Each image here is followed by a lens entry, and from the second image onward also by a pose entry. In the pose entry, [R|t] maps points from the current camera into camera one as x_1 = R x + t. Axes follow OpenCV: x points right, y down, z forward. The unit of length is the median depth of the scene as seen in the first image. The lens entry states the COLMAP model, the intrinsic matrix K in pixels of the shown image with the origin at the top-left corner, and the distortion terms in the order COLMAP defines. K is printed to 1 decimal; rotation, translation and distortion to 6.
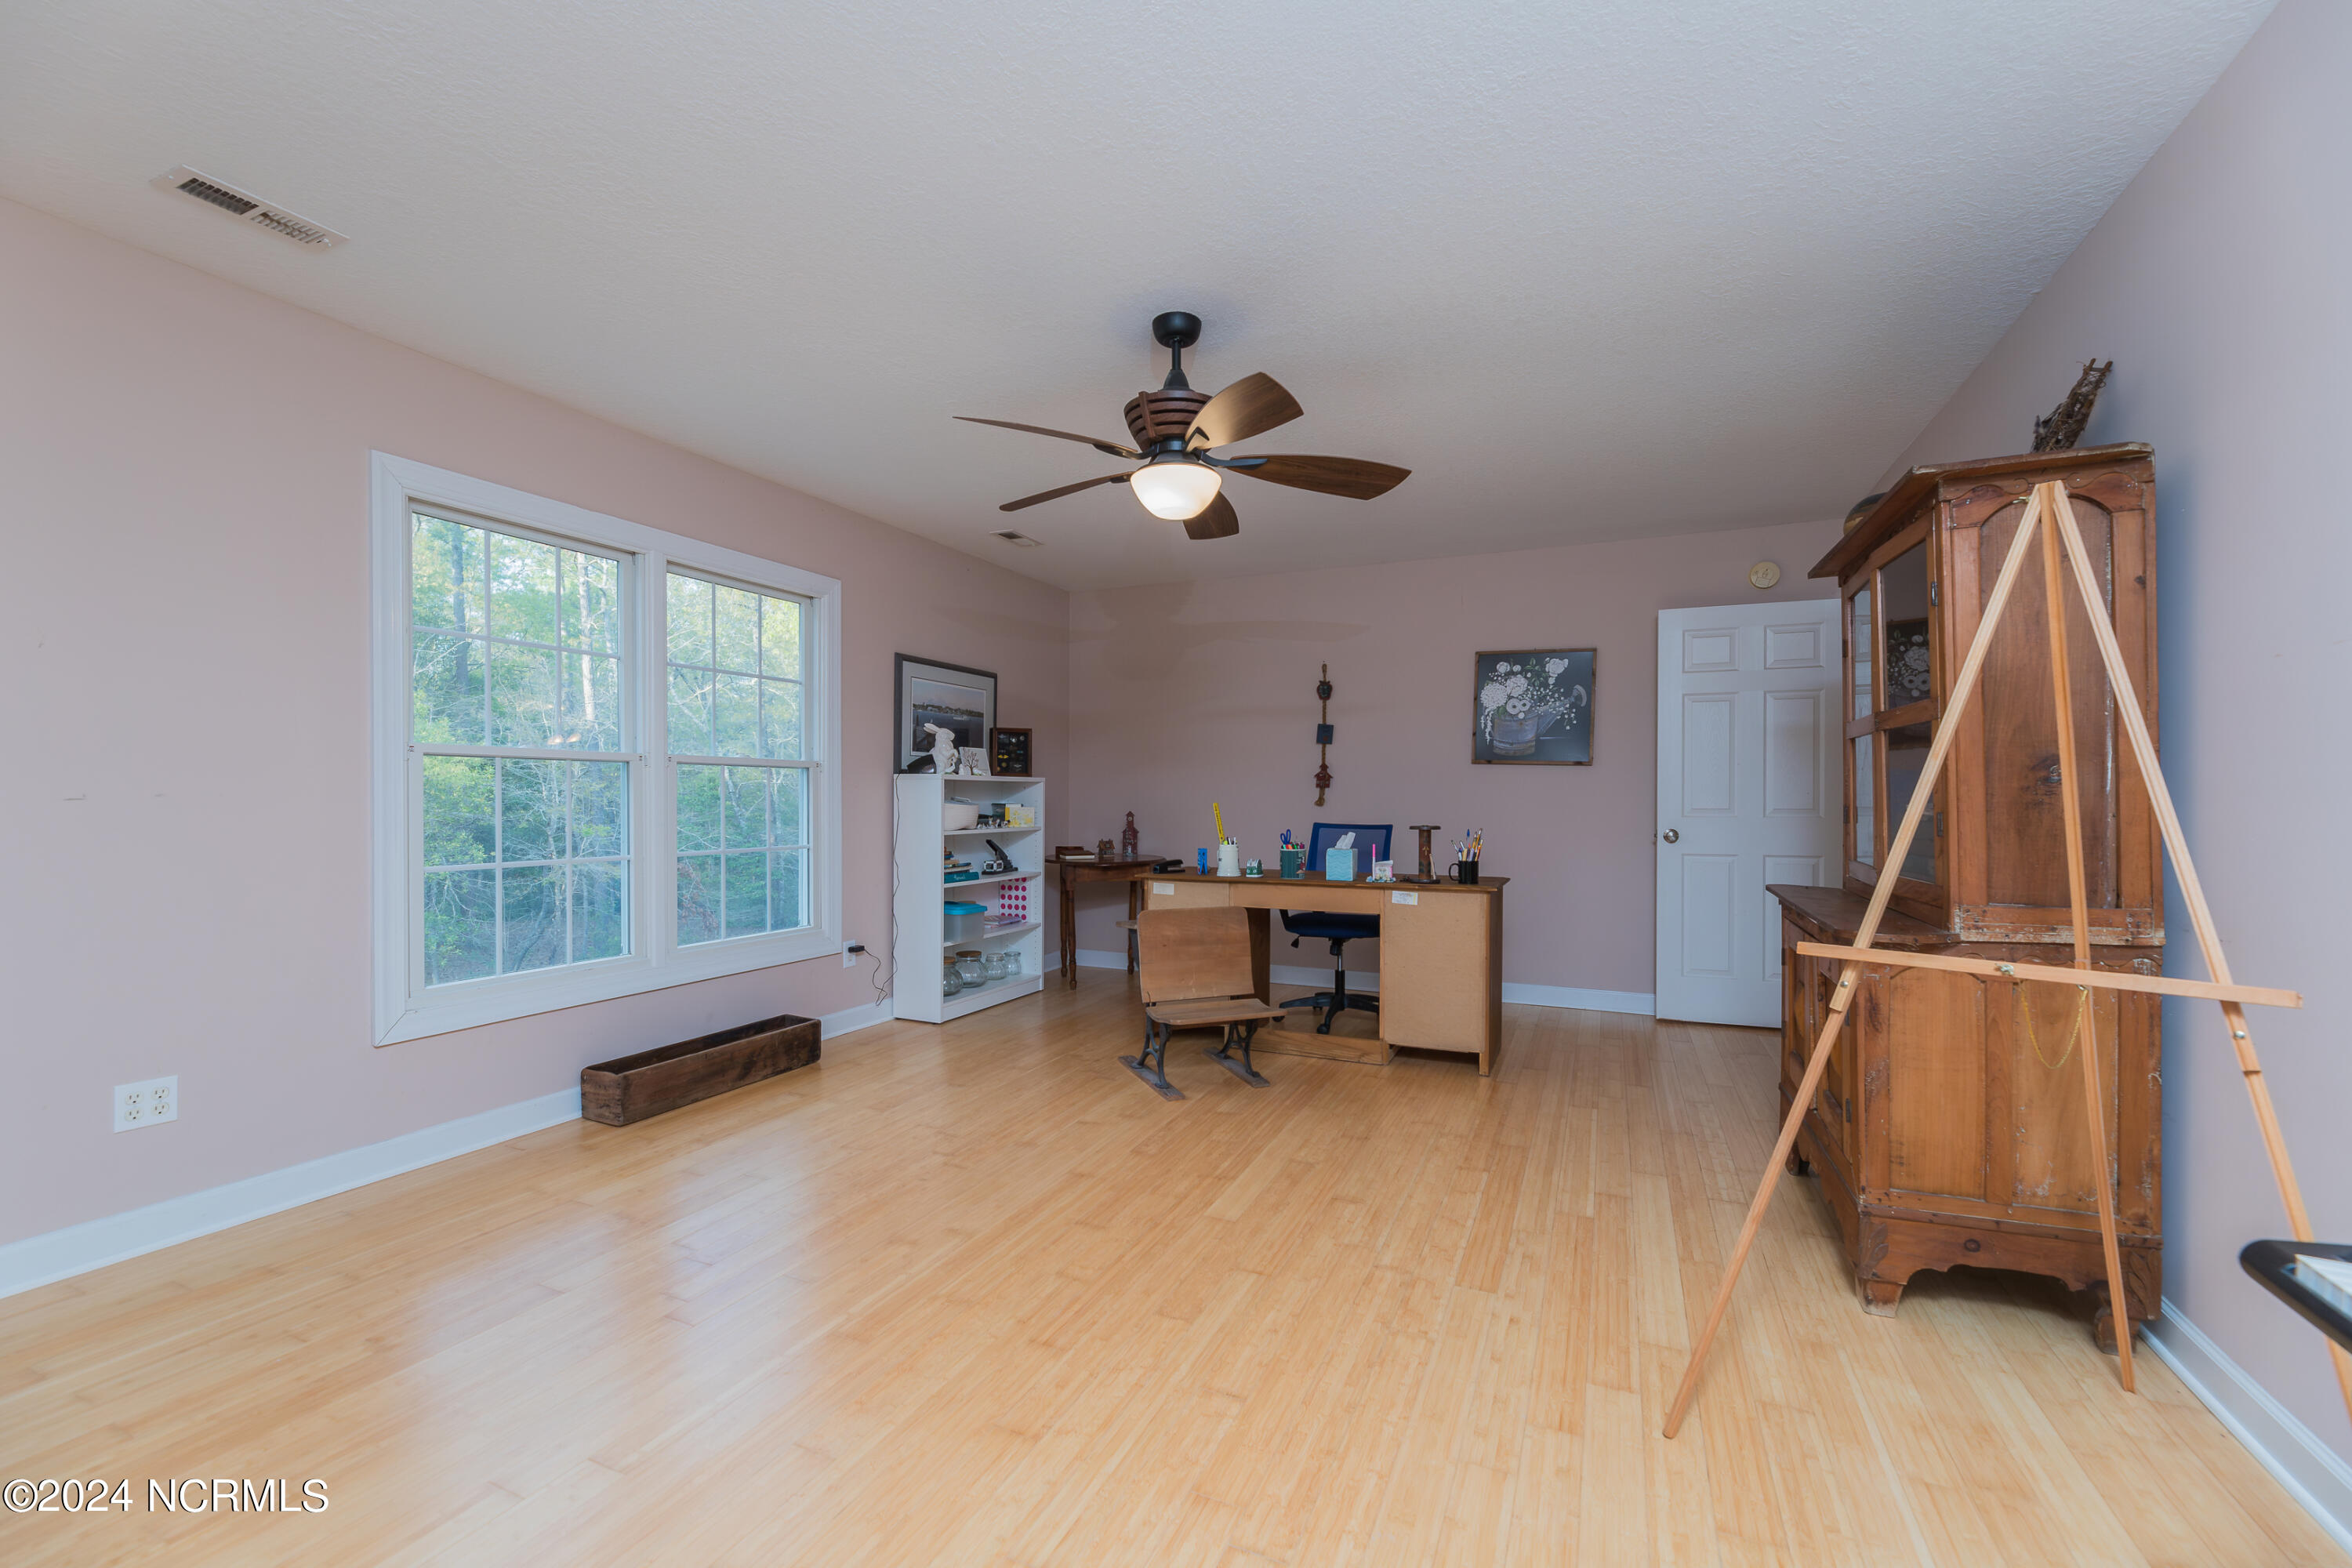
lens RADIAL K [[939.0, 0, 1179.2], [0, 939.0, 791.2], [0, 0, 1]] dist [-0.002127, 0.000360]
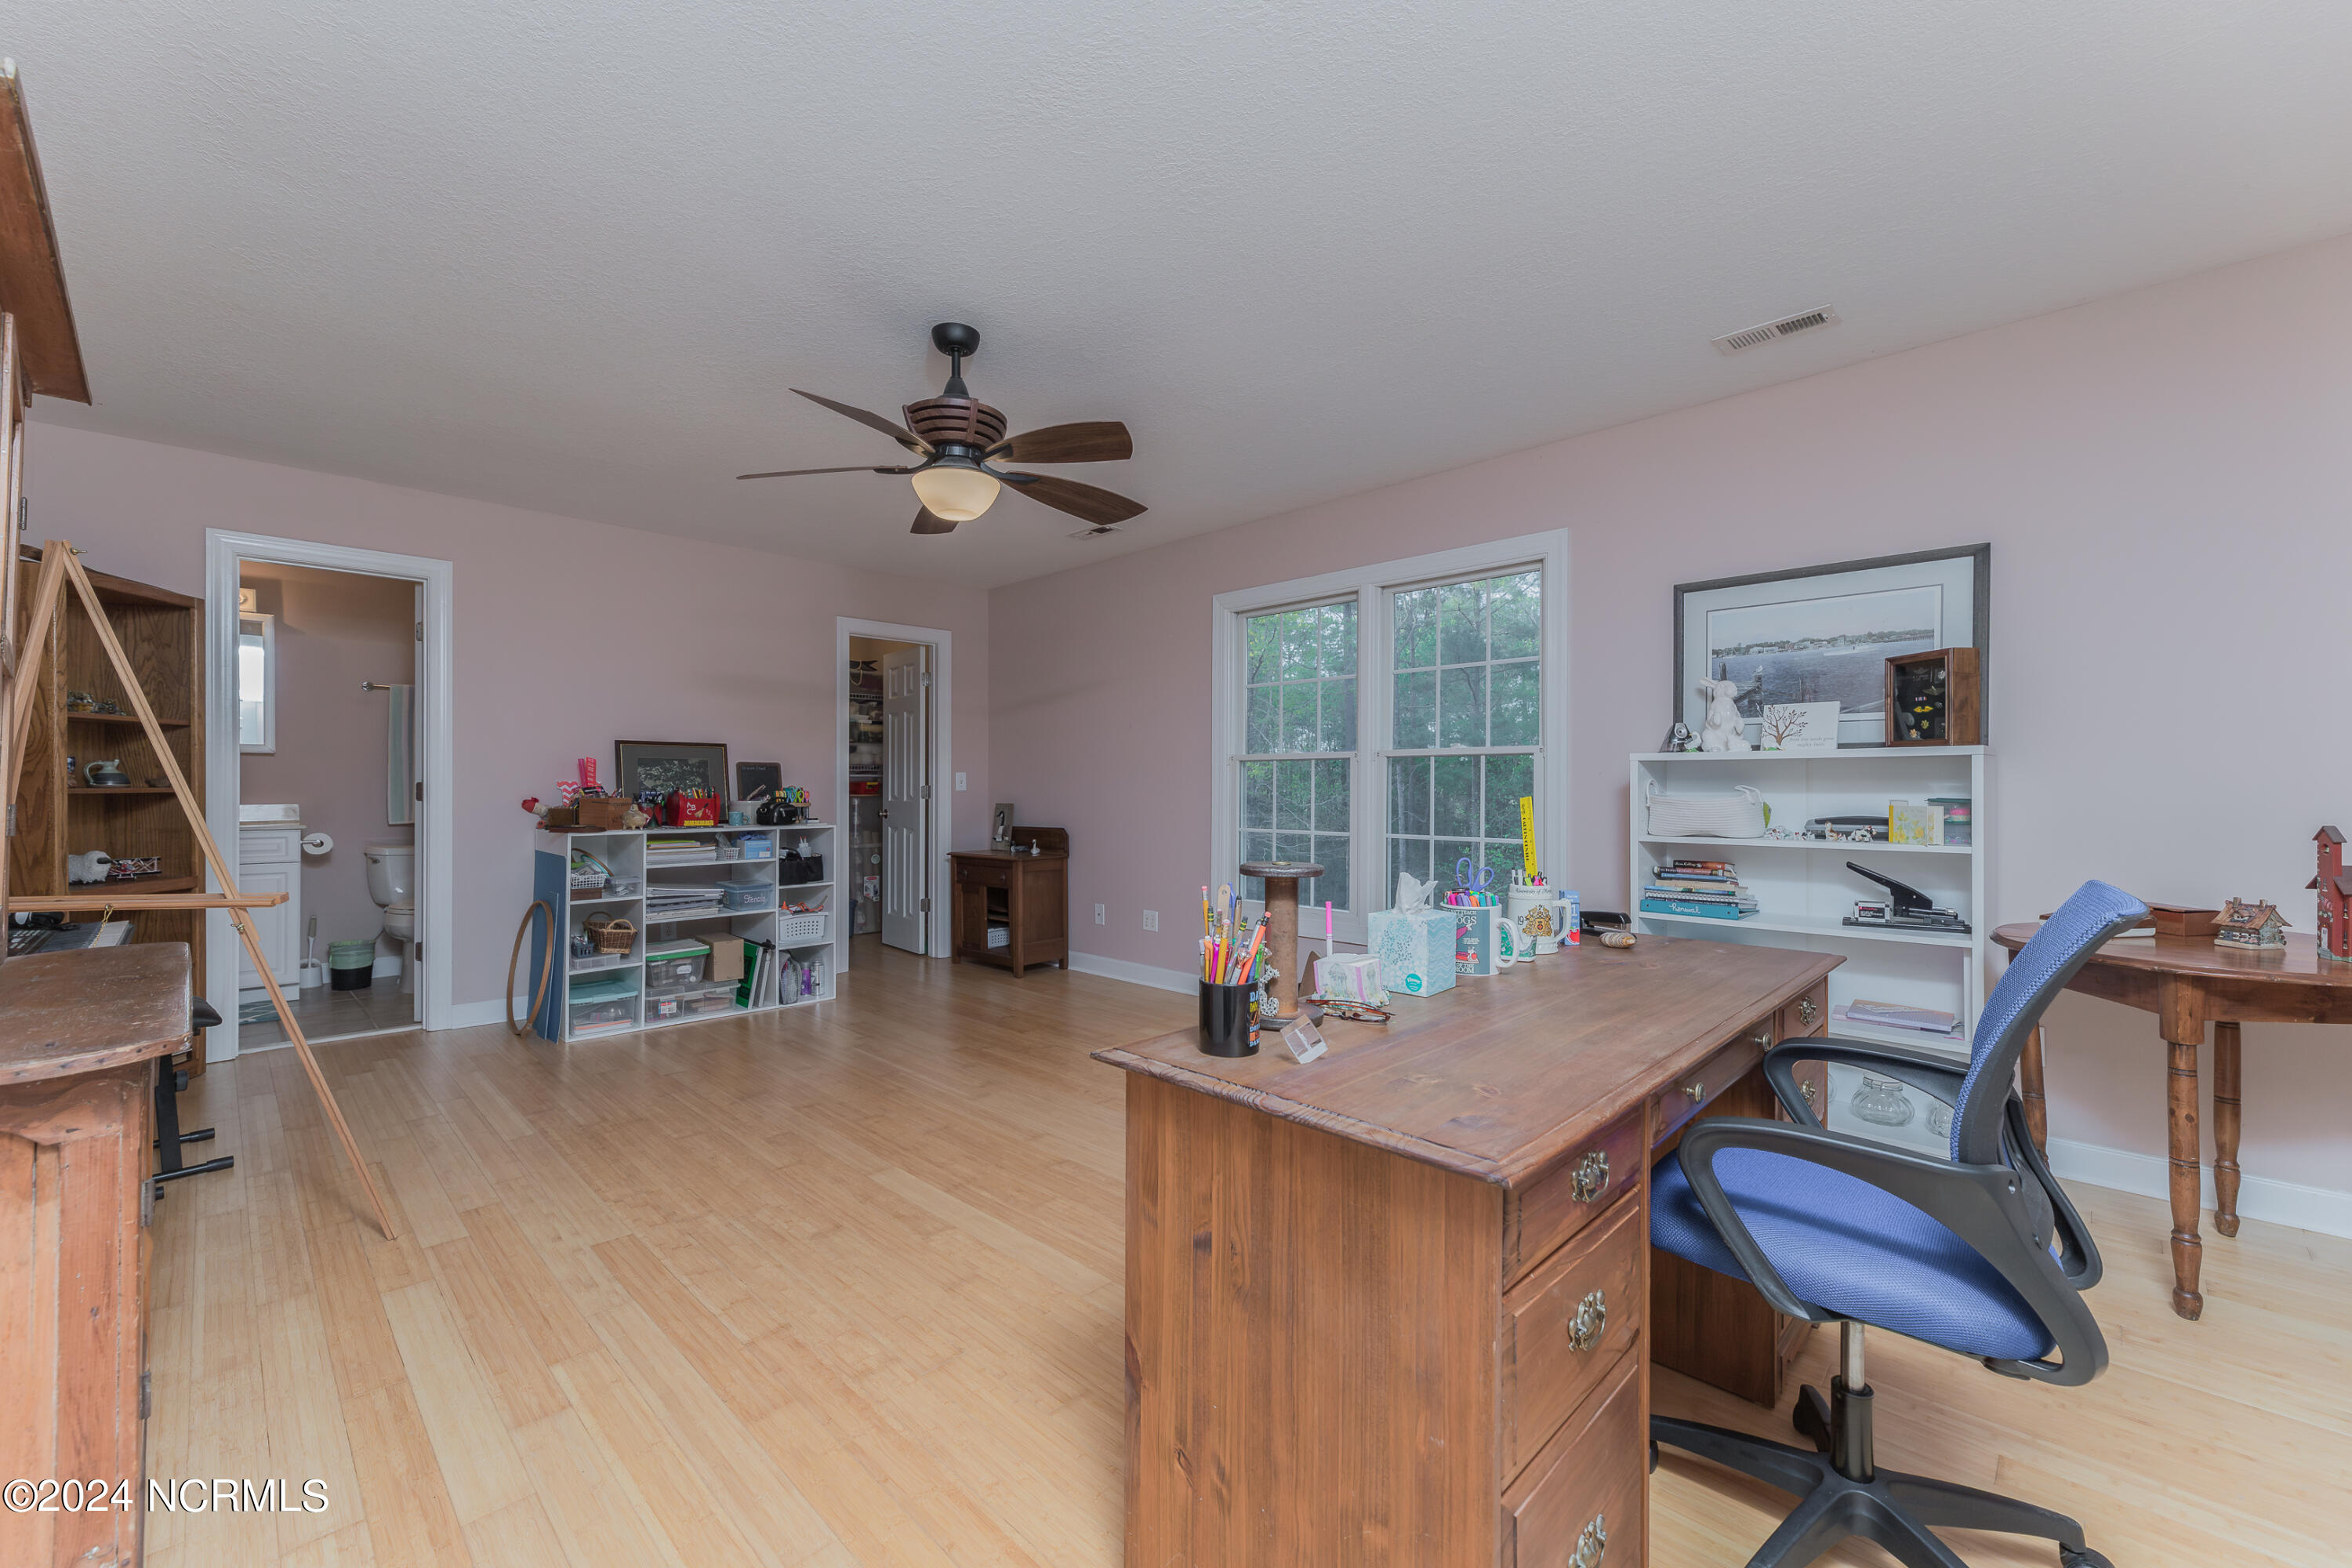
lens RADIAL K [[939.0, 0, 1179.1], [0, 939.0, 788.4], [0, 0, 1]] dist [-0.002127, 0.000360]
pose [[-0.328339, -0.002705, -0.944556, 0.480405], [0.003849, 0.999984, -0.004201, 0.008602], [0.944552, -0.005015, -0.328323, 0.845268]]
